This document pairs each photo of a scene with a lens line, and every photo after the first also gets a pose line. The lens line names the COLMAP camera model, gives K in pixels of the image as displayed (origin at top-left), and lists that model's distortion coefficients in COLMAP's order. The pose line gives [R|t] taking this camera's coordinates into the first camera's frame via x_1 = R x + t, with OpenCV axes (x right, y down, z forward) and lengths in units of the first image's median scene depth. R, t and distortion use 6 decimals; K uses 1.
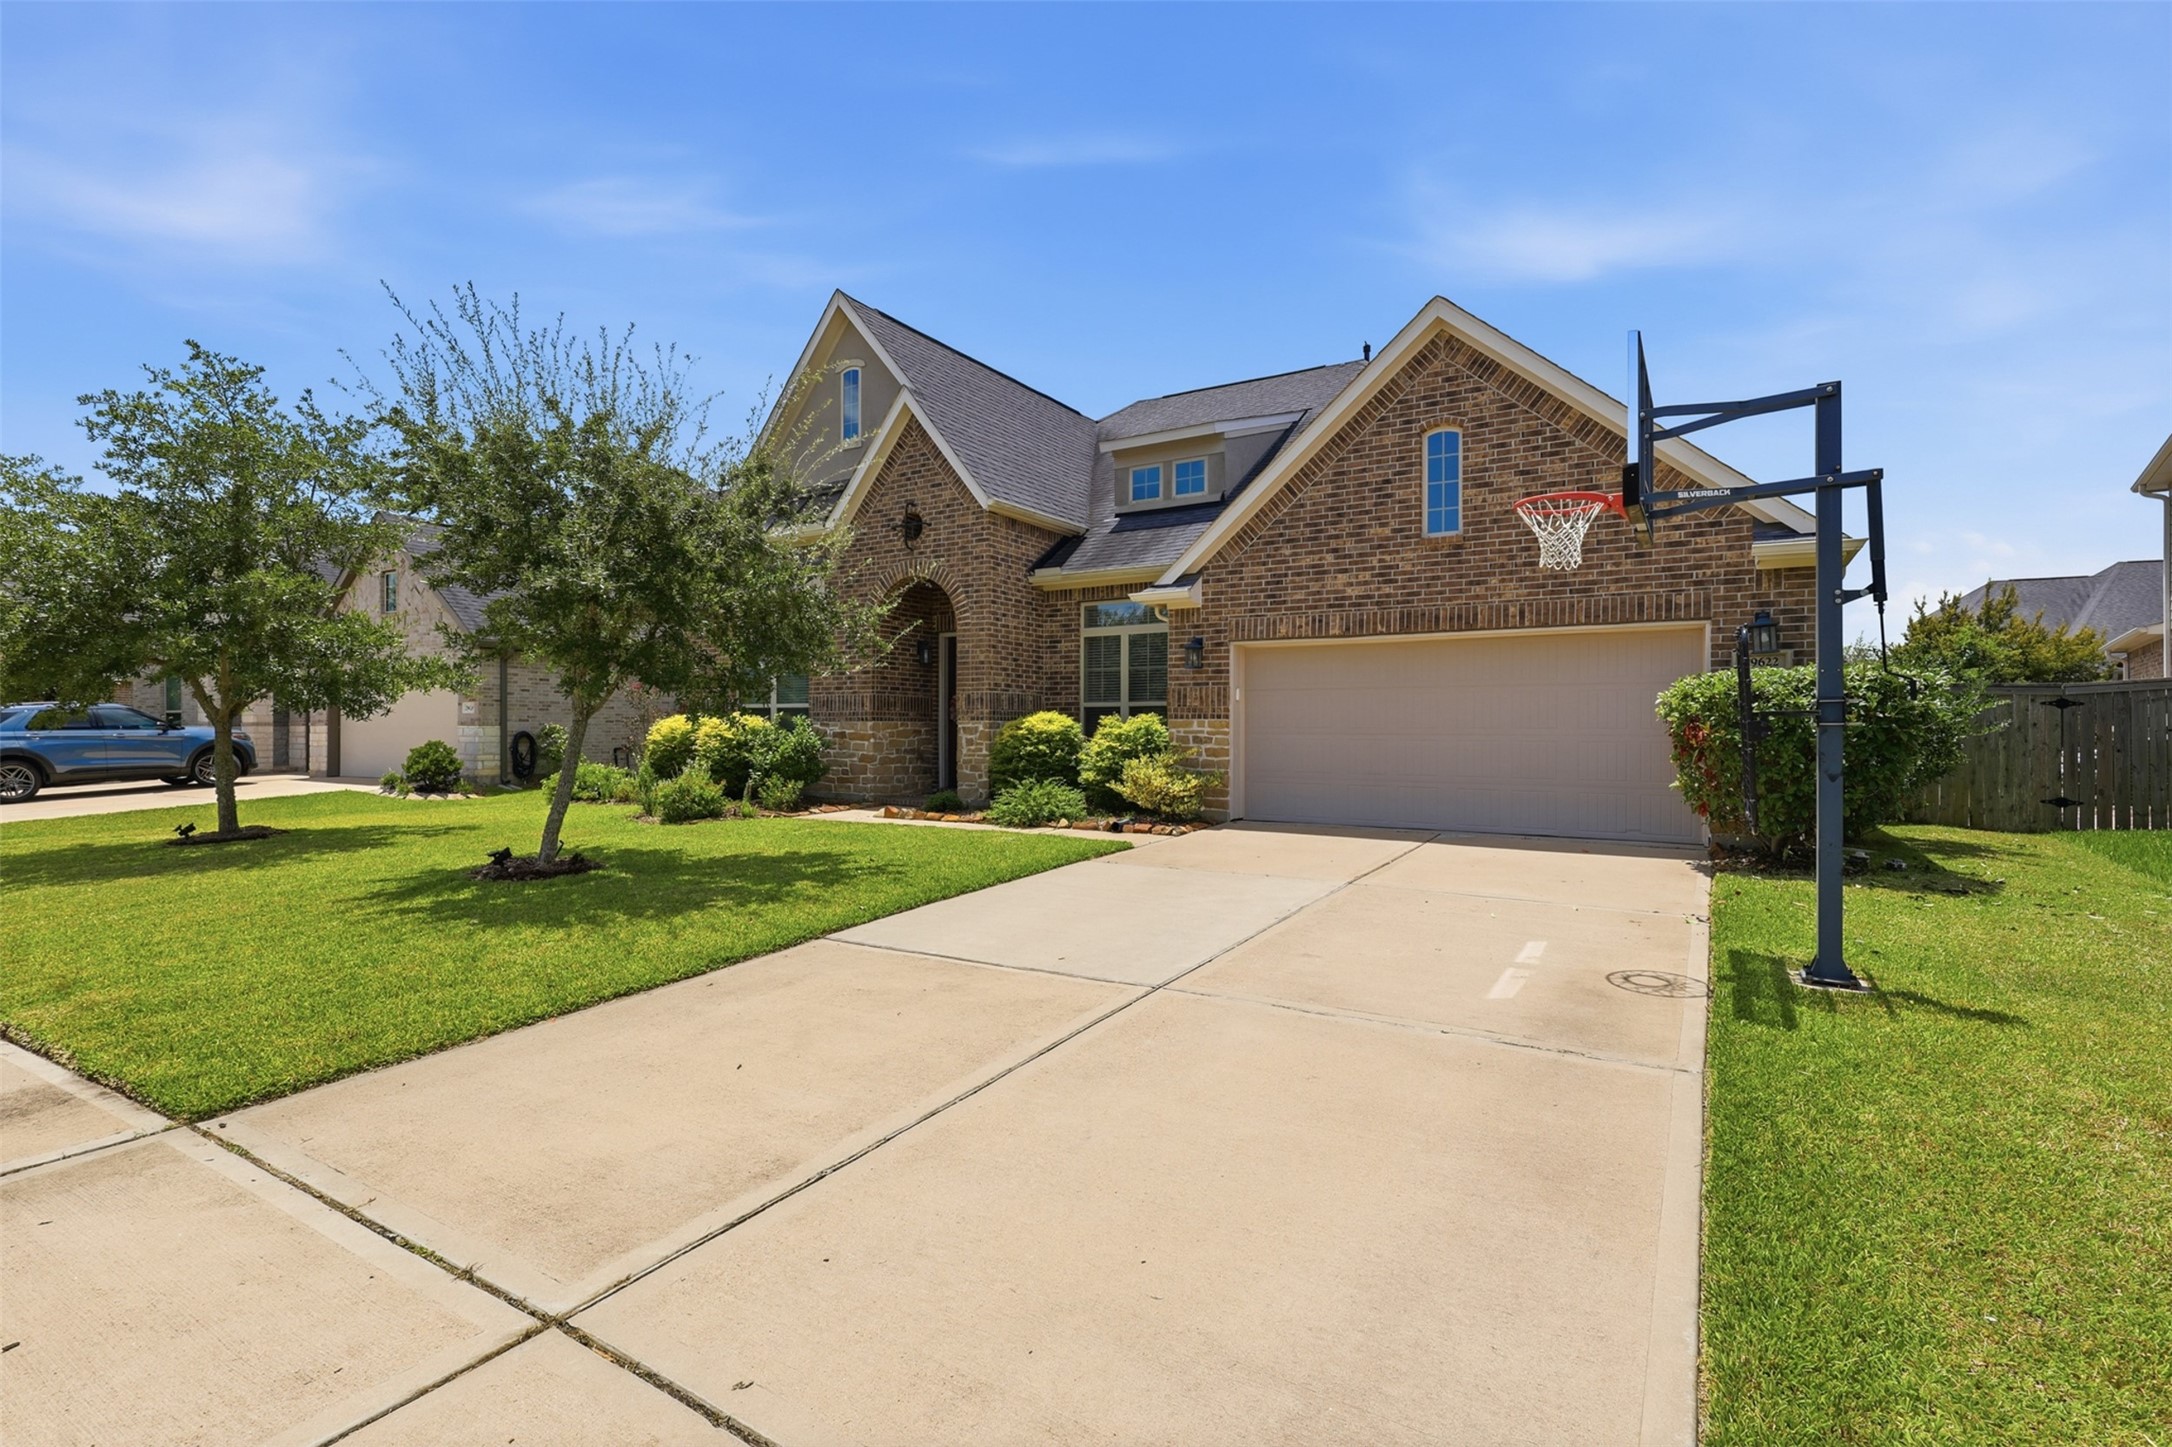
lens RADIAL K [[1014.9, 0, 1089.1], [0, 1014.9, 716.0], [0, 0, 1]] dist [0.003217, 0.000051]
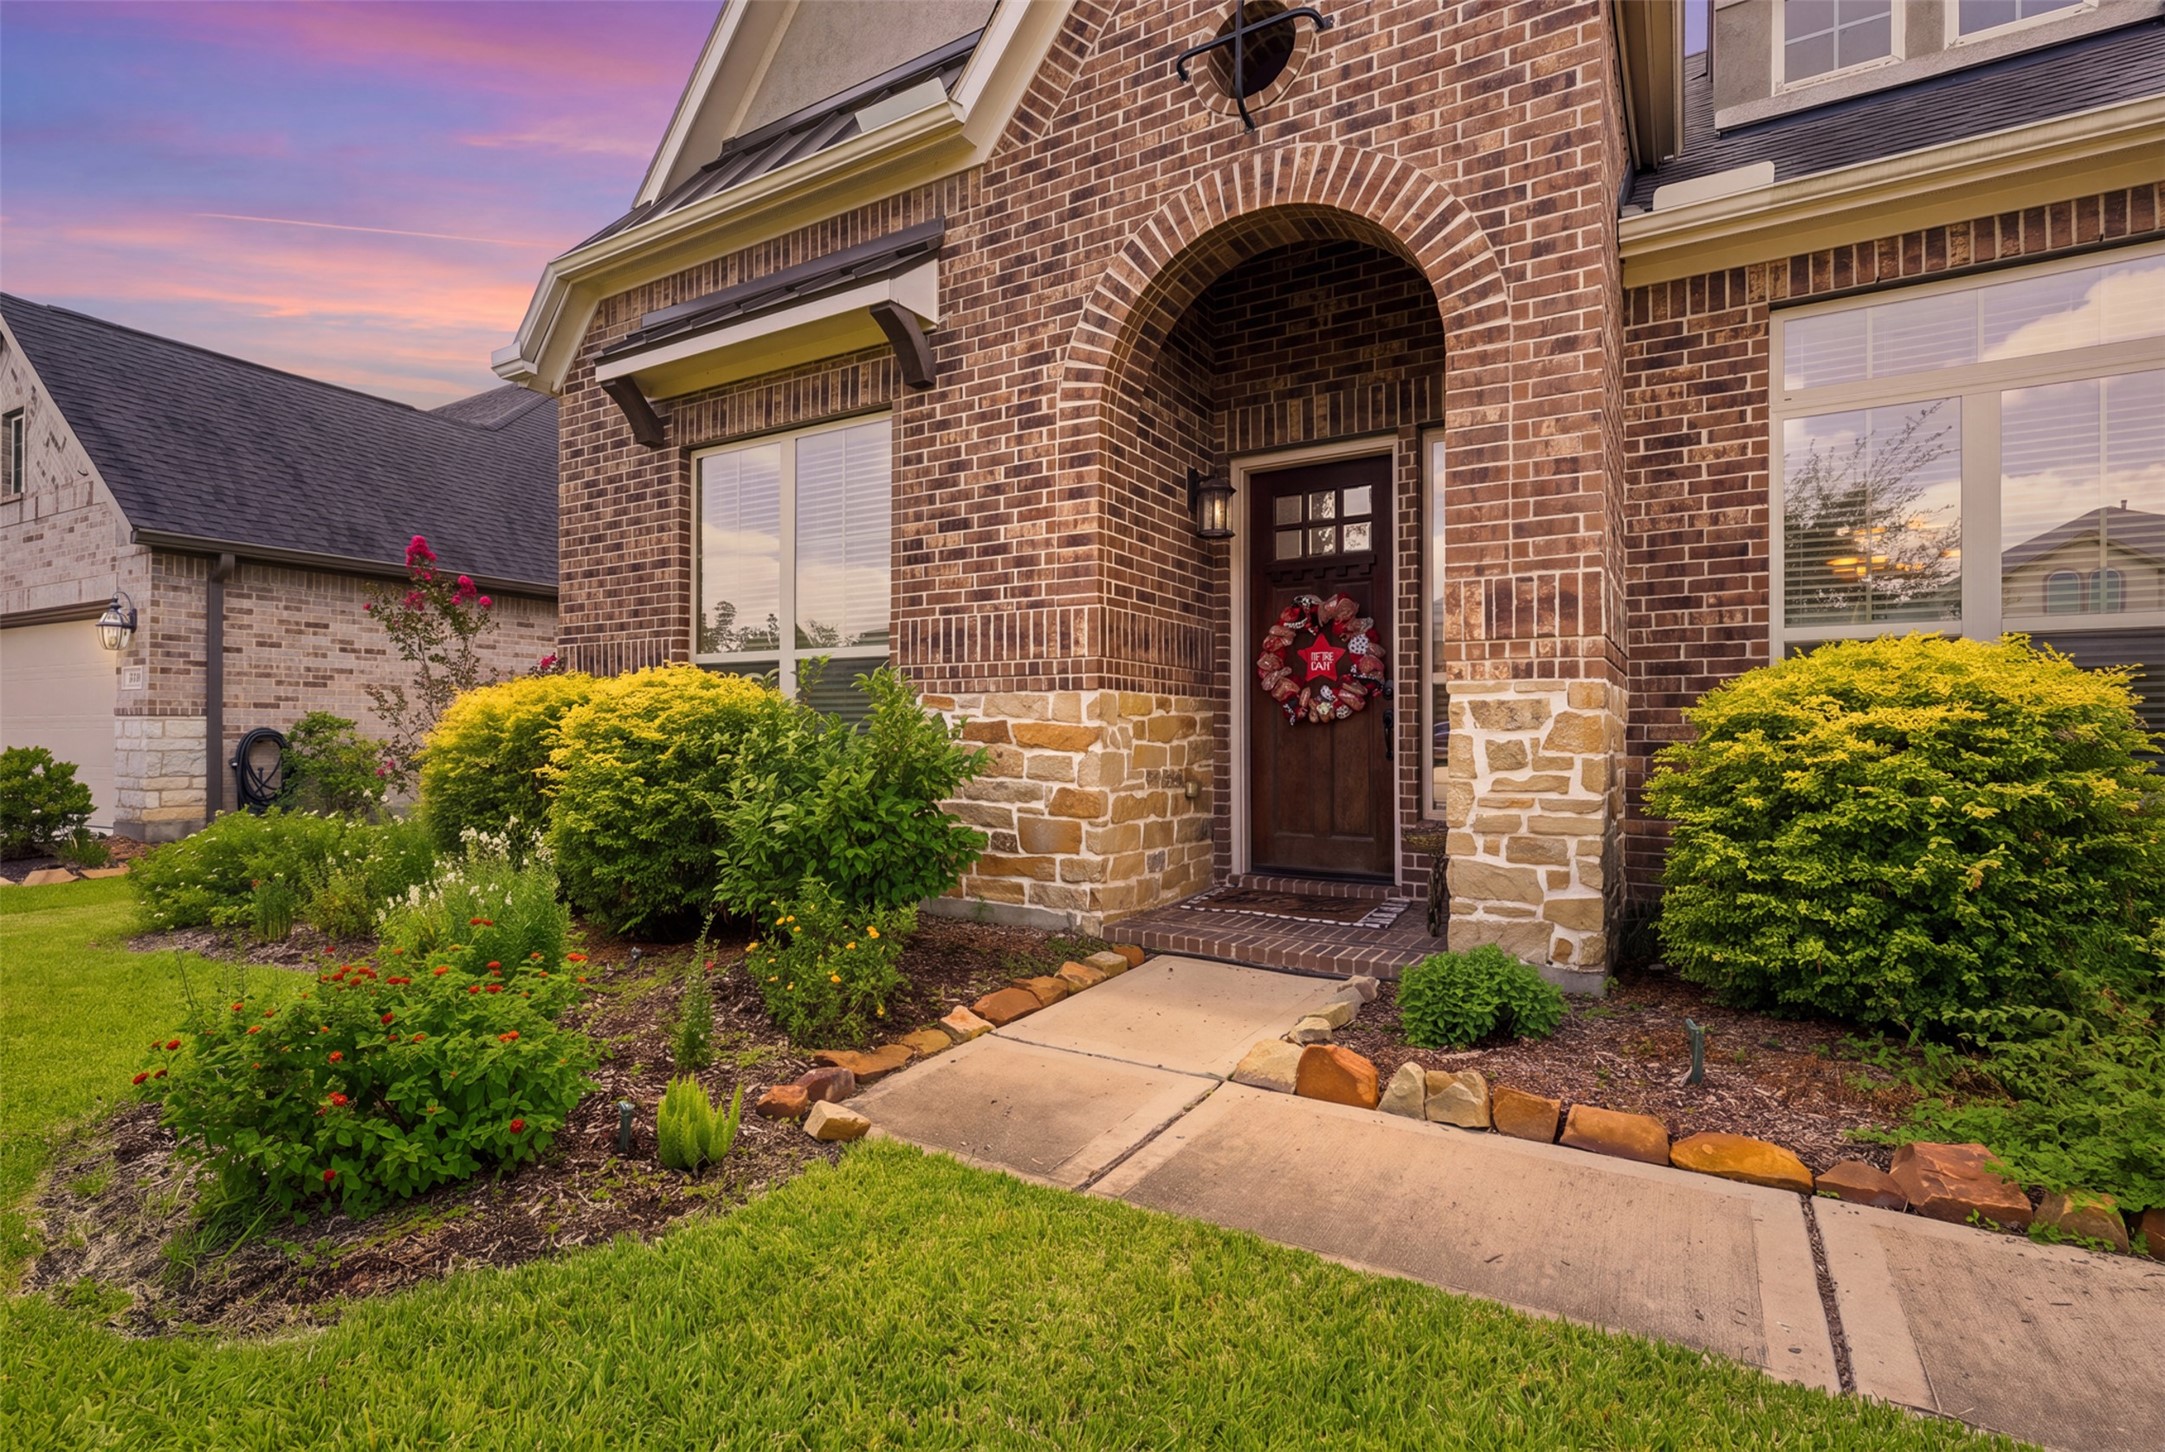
lens RADIAL K [[1011.6, 0, 1085.6], [0, 1011.6, 718.5], [0, 0, 1]] dist [0.003217, 0.000051]
pose [[0.999964, -0.001121, 0.008396, -0.219393], [0.001115, 0.999999, 0.000642, 0.014111], [-0.008396, -0.000632, 0.999965, 0.673855]]
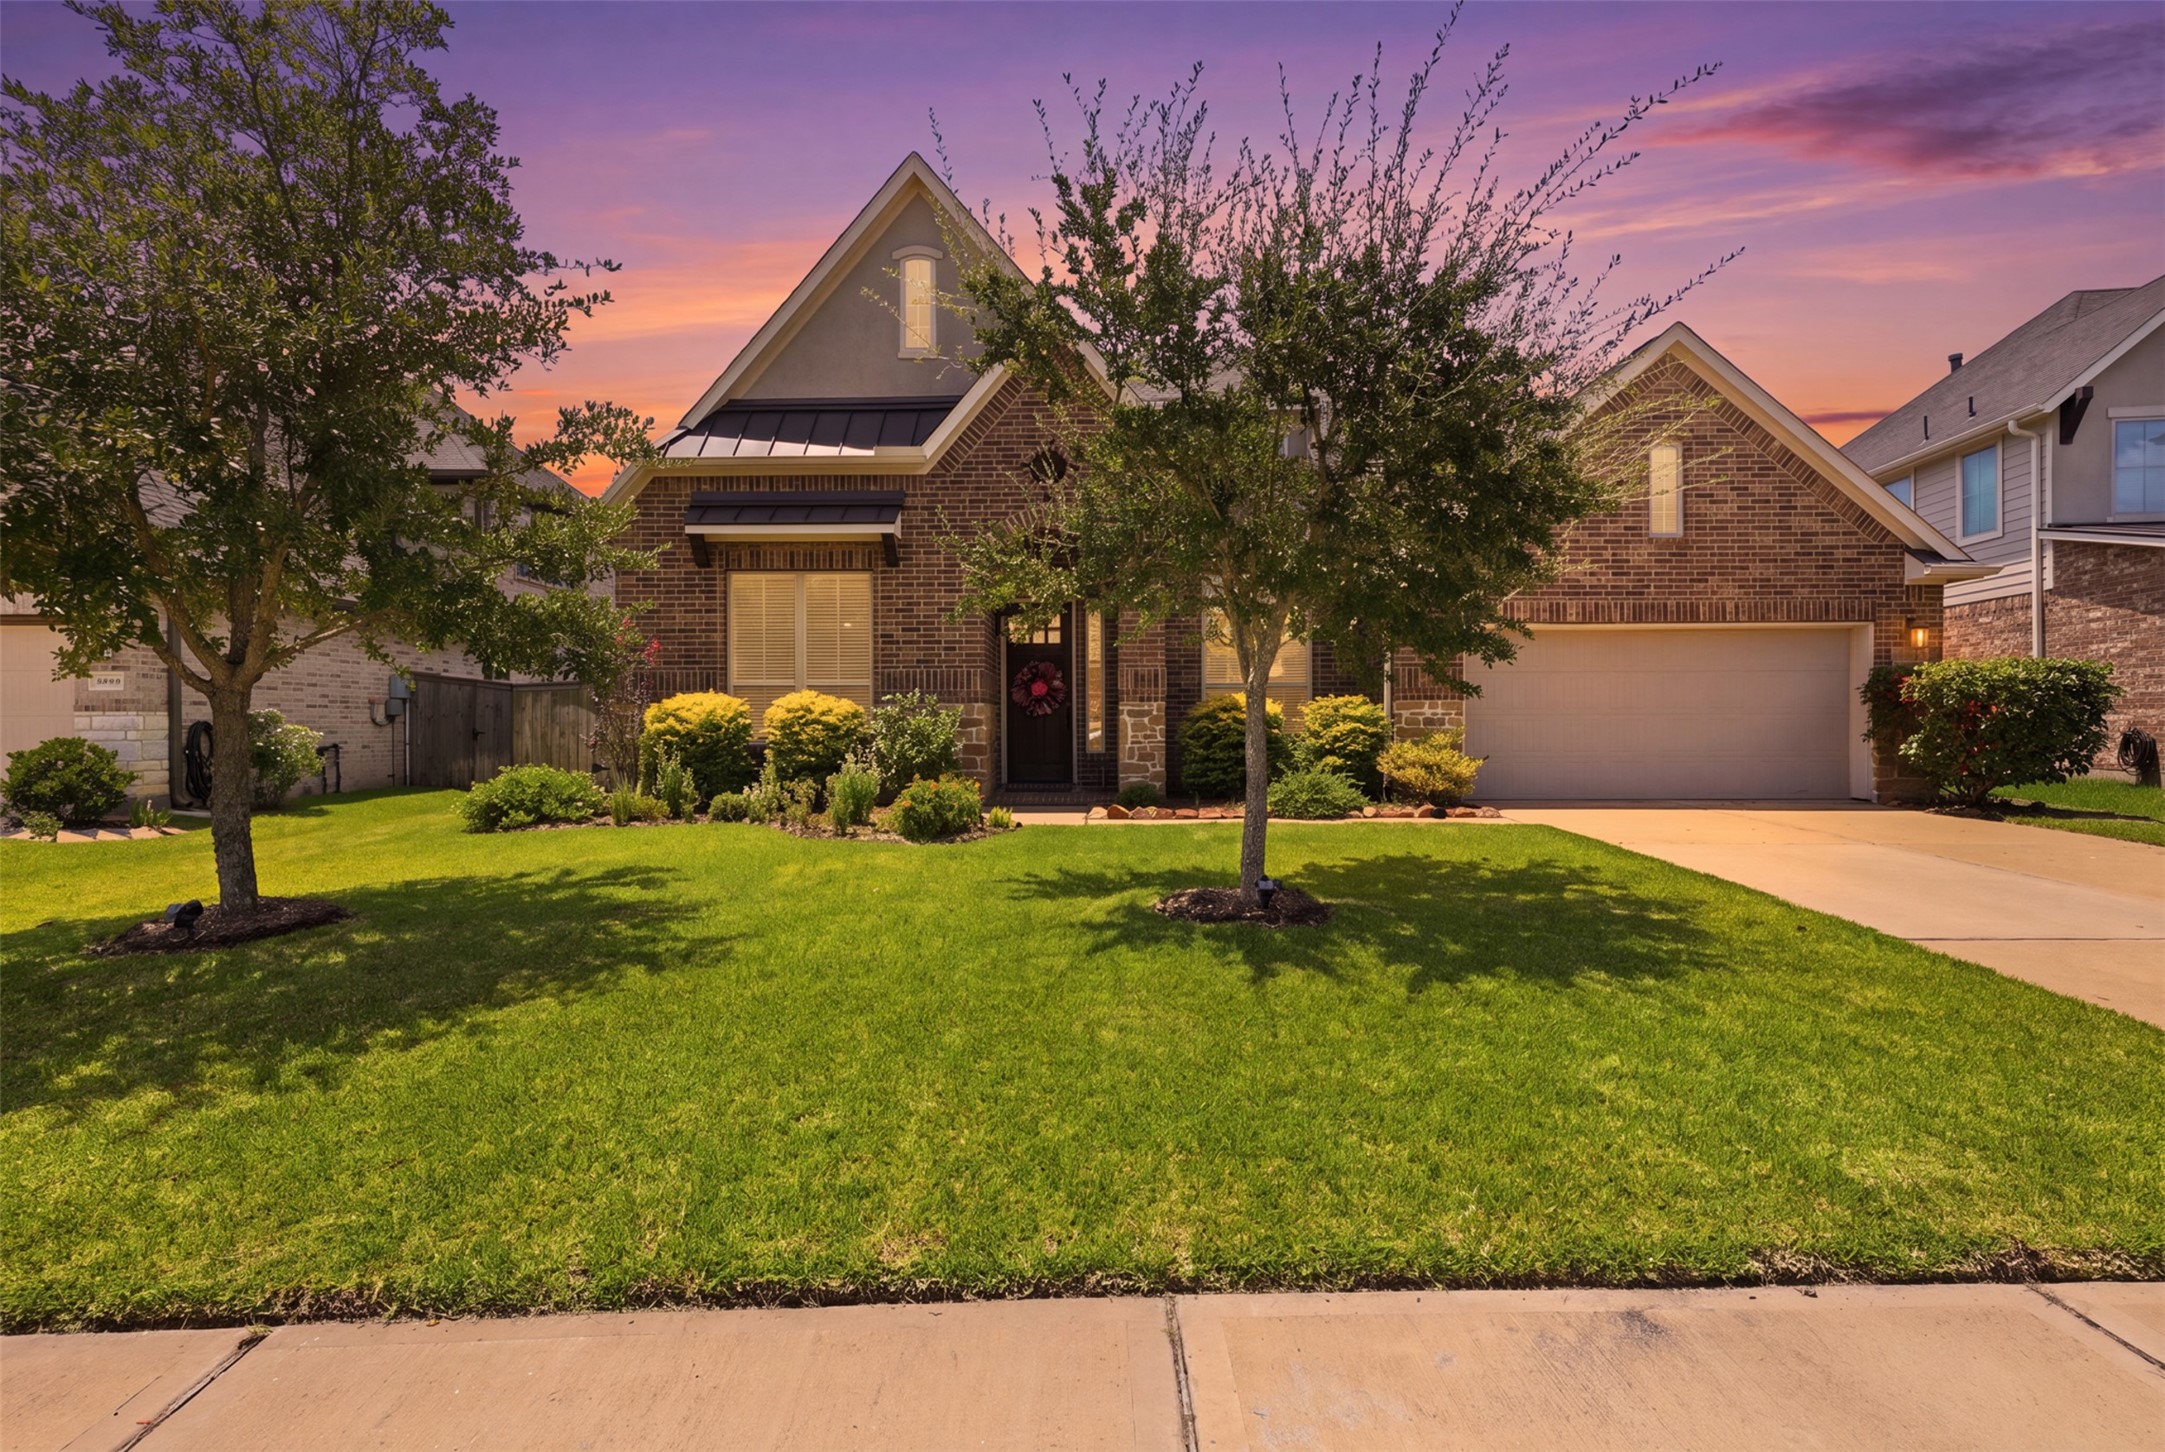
lens RADIAL K [[1011.6, 0, 1085.6], [0, 1011.6, 718.5], [0, 0, 1]] dist [0.003217, 0.000051]
pose [[0.853430, -0.006236, 0.521171, -0.562276], [-0.000916, 0.999909, 0.013465, 0.006530], [-0.521207, -0.011969, 0.853346, 0.269071]]
